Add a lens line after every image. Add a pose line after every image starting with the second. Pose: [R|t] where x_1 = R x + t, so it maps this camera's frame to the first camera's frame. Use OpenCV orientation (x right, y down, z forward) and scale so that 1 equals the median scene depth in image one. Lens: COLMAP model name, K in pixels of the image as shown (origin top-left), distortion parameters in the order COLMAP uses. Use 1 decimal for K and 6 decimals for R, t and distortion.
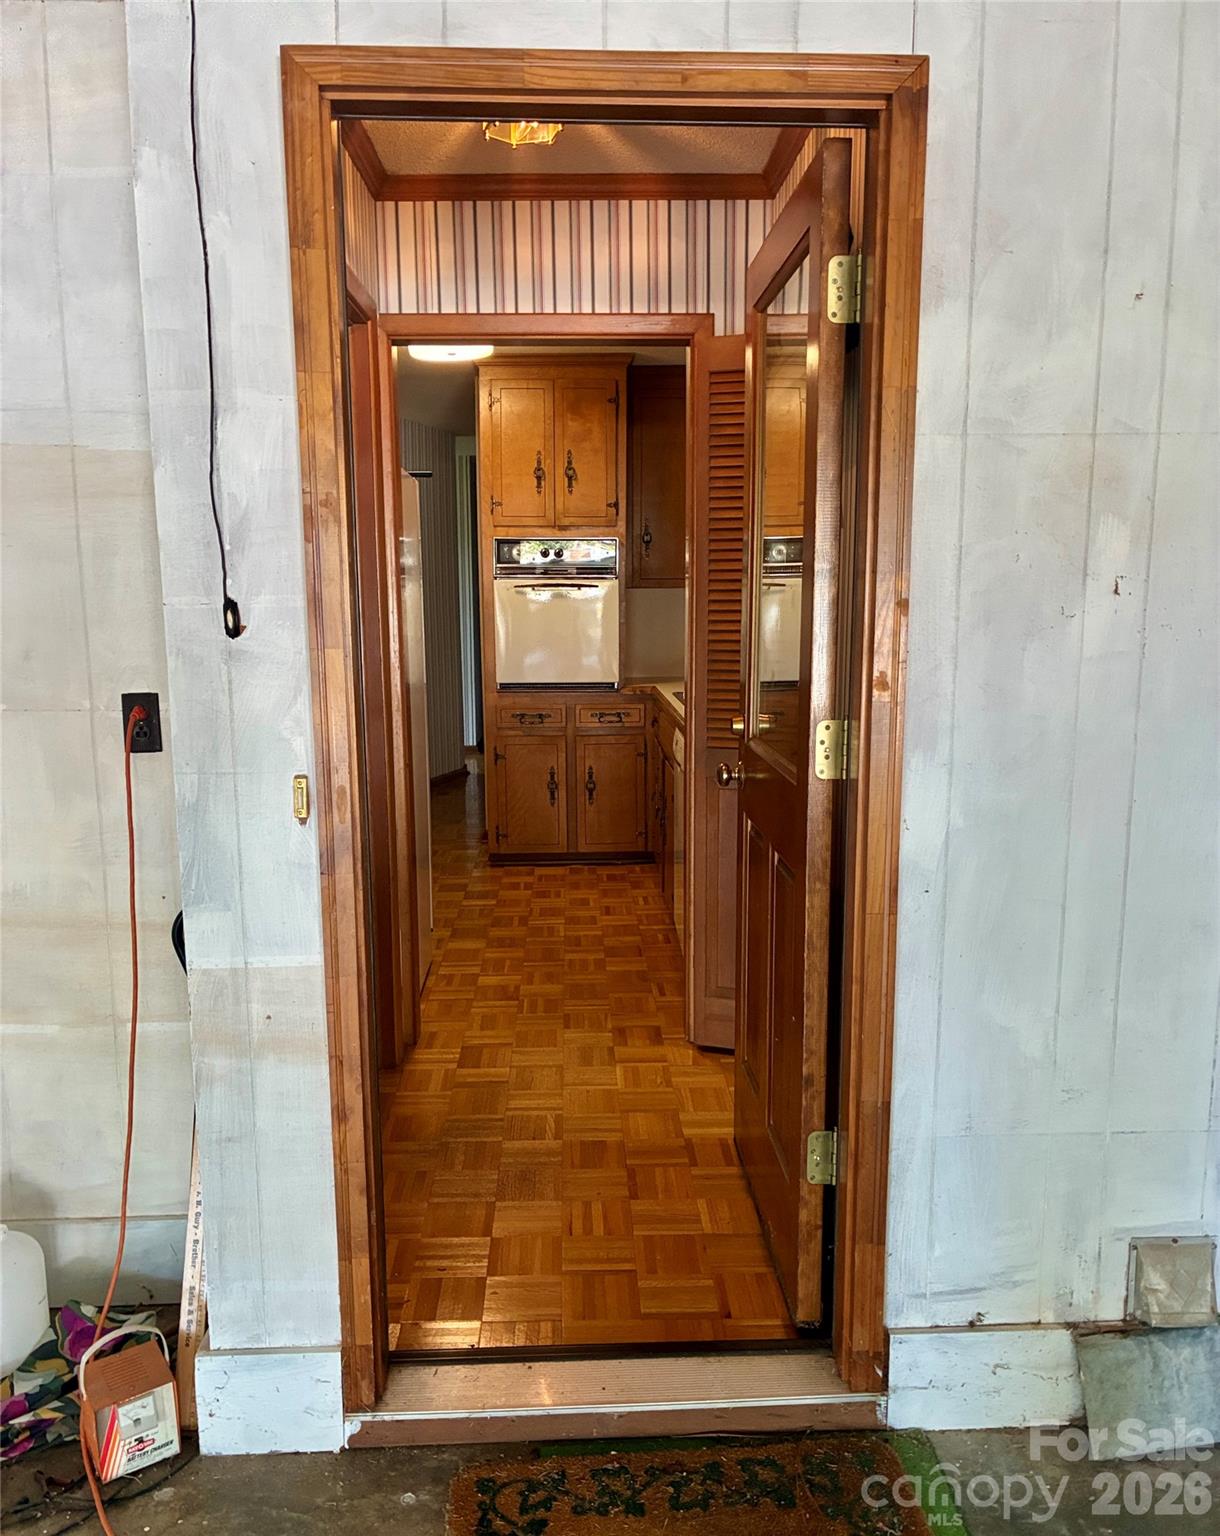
lens RADIAL K [[1111.4, 0, 610.0], [0, 1111.4, 768.0], [0, 0, 1]] dist [0.117549, 0.000335]
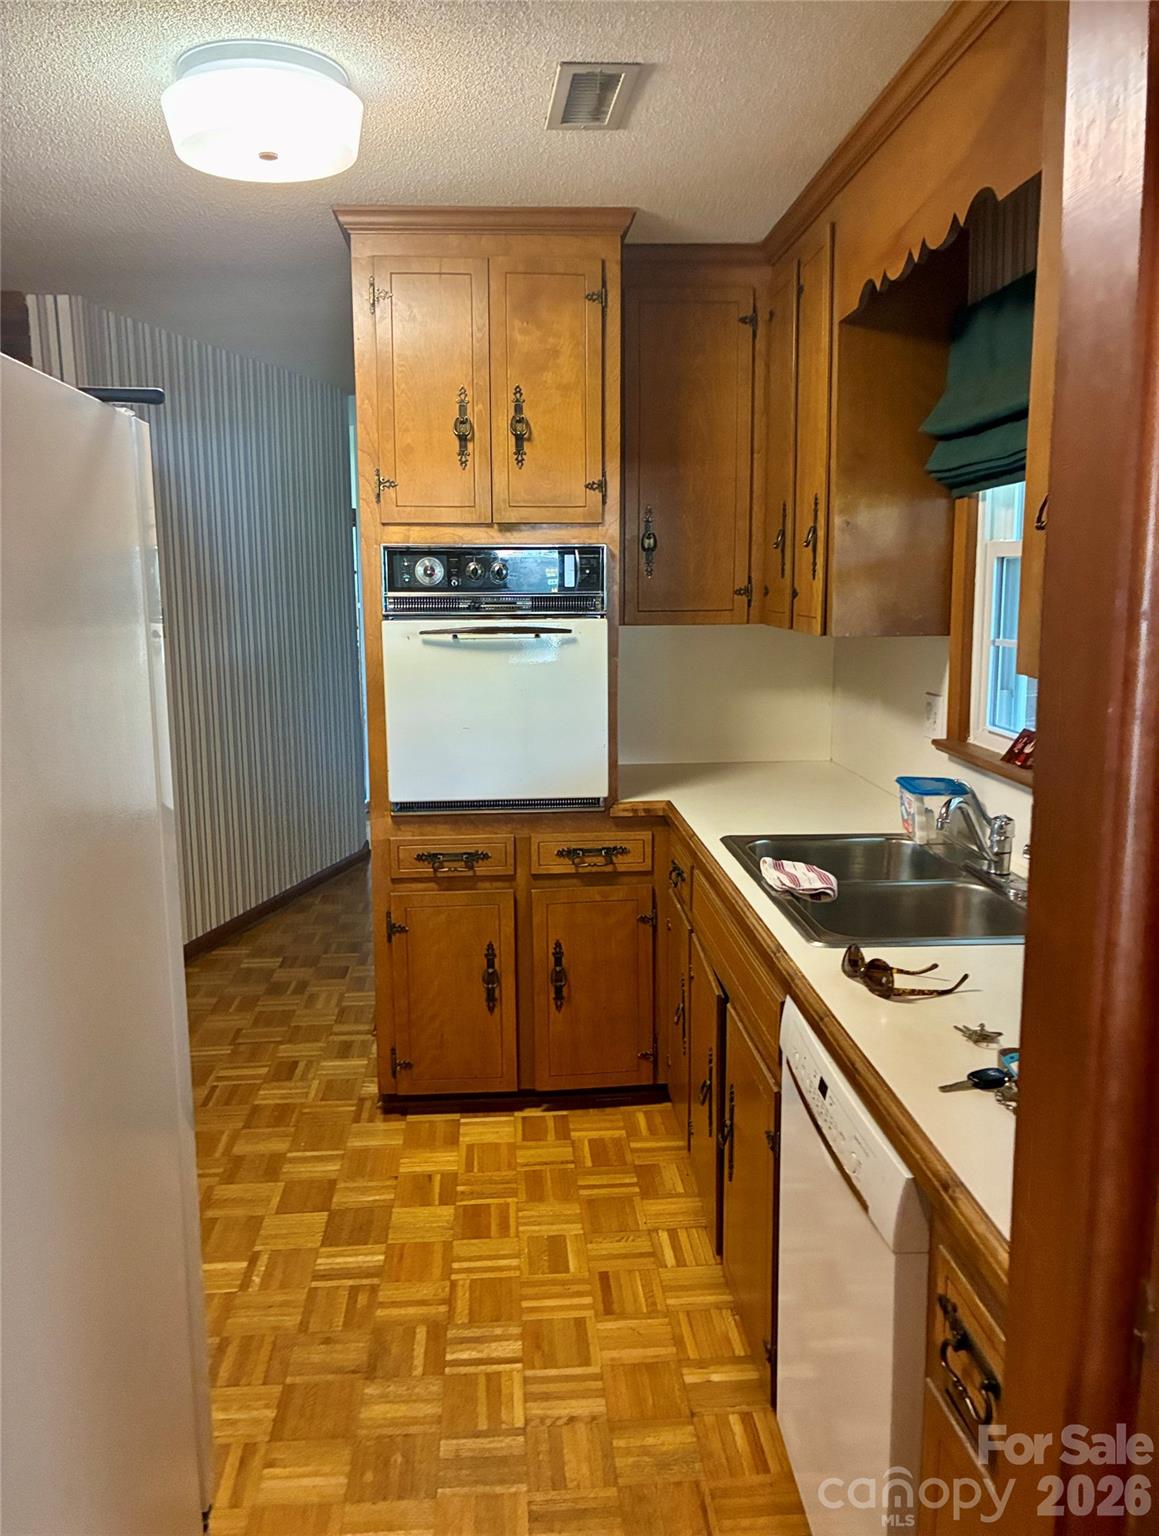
lens RADIAL K [[1185.6, 0, 579.5], [0, 1185.6, 768.0], [0, 0, 1]] dist [0.071970, -0.000535]
pose [[0.999488, -0.008810, 0.030770, -0.025610], [0.008972, 0.999947, -0.005139, -0.092902], [-0.030723, 0.005412, 0.999513, 0.414118]]
